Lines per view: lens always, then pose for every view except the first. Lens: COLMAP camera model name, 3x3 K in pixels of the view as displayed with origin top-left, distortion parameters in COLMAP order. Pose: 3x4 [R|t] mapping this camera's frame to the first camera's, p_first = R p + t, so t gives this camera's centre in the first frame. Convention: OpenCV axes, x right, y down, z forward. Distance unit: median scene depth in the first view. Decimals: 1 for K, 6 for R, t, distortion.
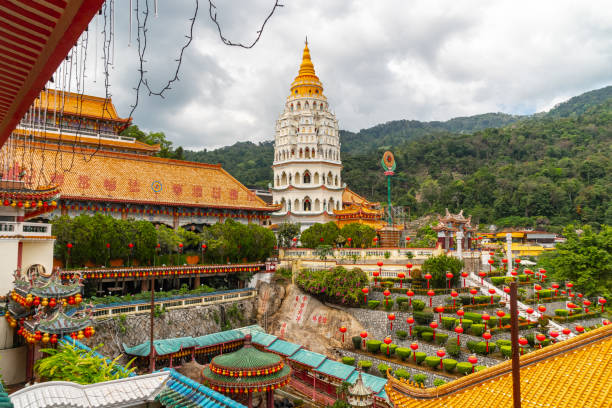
lens RADIAL K [[475.5, 0, 307.5], [0, 475.5, 211.0], [0, 0, 1]] dist [-0.019869, 0.018872]
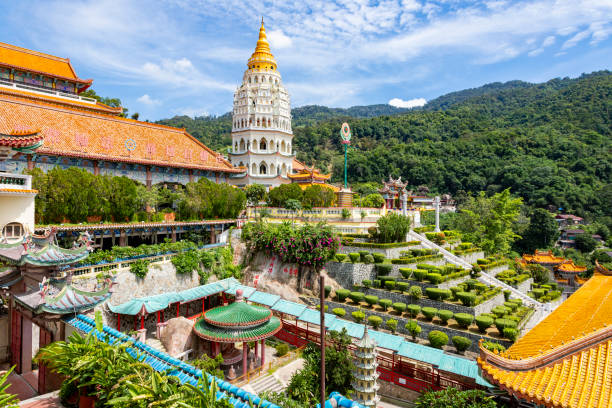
lens RADIAL K [[379.9, 0, 304.7], [0, 379.9, 200.5], [0, 0, 1]] dist [-0.001653, 0.005249]
pose [[0.981579, 0.015267, 0.190447, -0.088256], [-0.026644, 0.998000, 0.057324, 0.009498], [-0.189191, -0.061342, 0.980022, 0.106109]]
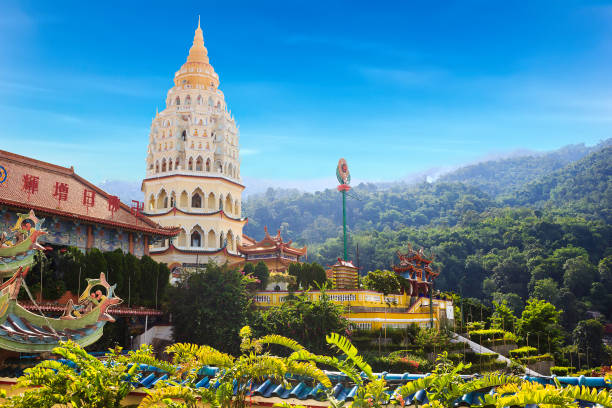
lens RADIAL K [[587.7, 0, 304.0], [0, 587.7, 201.1], [0, 0, 1]] dist [-0.106565, 0.000000]
pose [[0.942005, 0.070858, 0.328034, -0.160241], [-0.021190, 0.988064, -0.152580, 0.070960], [-0.334930, 0.136780, 0.932262, 0.178193]]
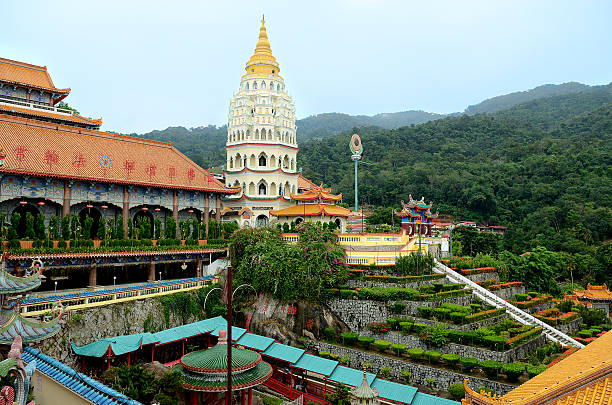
lens RADIAL K [[460.5, 0, 310.2], [0, 460.5, 196.3], [0, 0, 1]] dist [-0.019522, -0.036802]
pose [[0.986708, 0.022600, 0.160925, -0.064788], [-0.021679, 0.999737, -0.007479, 0.009344], [-0.161052, 0.003891, 0.986938, 0.079468]]
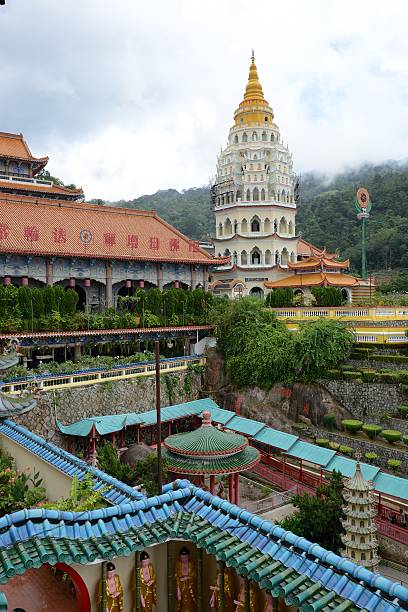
lens RADIAL K [[530.8, 0, 202.4], [0, 530.8, 307.7], [0, 0, 1]] dist [0.047299, -0.016307]
pose [[0.997974, -0.006668, -0.063276, -0.043562], [0.011382, 0.997162, 0.074425, 0.006340], [0.062600, -0.074995, 0.995217, 0.053004]]
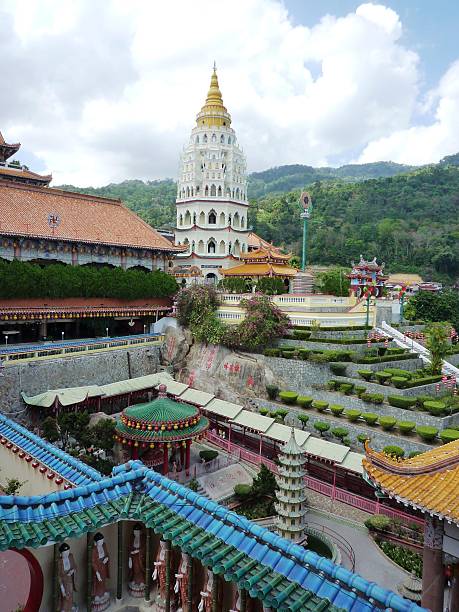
lens RADIAL K [[470.5, 0, 228.9], [0, 470.5, 305.7], [0, 0, 1]] dist [0.011134, -0.042614]
pose [[0.996726, 0.024638, 0.077011, -0.042749], [-0.032854, 0.993682, 0.107315, 0.002888], [-0.073880, -0.109494, 0.991238, 0.060297]]
